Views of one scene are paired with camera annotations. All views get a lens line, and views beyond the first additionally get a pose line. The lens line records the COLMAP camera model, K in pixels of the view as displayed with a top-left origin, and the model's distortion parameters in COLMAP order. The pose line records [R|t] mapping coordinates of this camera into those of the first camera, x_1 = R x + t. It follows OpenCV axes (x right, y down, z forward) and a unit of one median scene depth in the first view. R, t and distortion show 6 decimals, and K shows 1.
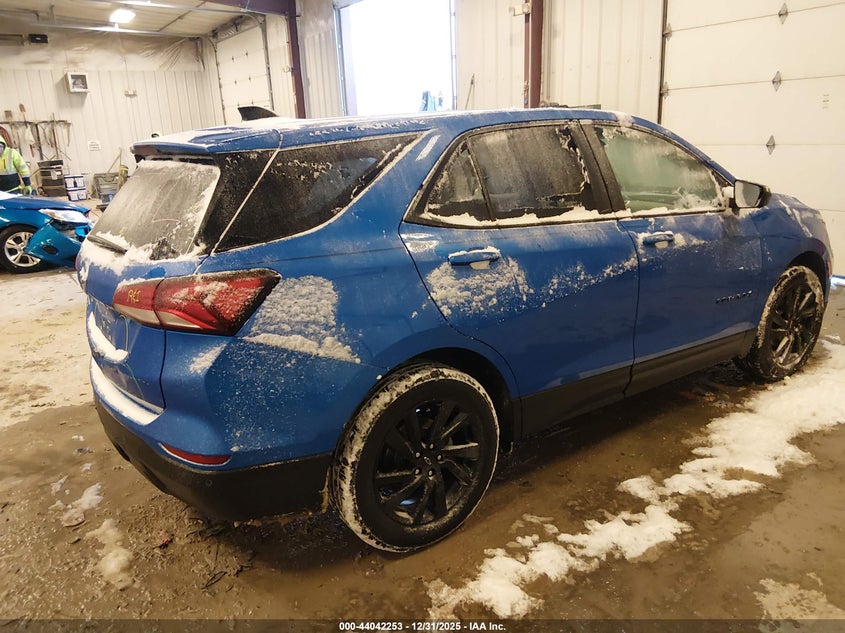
lens RADIAL K [[669.2, 0, 419.1], [0, 669.2, 317.7], [0, 0, 1]] dist [0.002767, -0.003545]
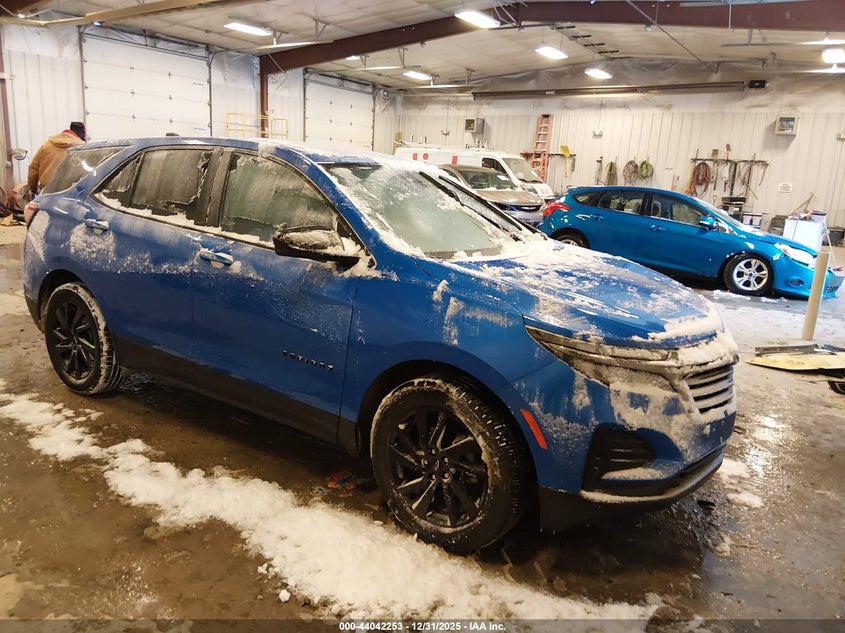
lens RADIAL K [[669.2, 0, 419.1], [0, 669.2, 317.7], [0, 0, 1]] dist [0.002767, -0.003545]
pose [[0.343575, 0.264454, -0.901122, 1.423035], [-0.318825, 0.935391, 0.152951, -0.288973], [0.883350, 0.234750, 0.405692, 0.852039]]
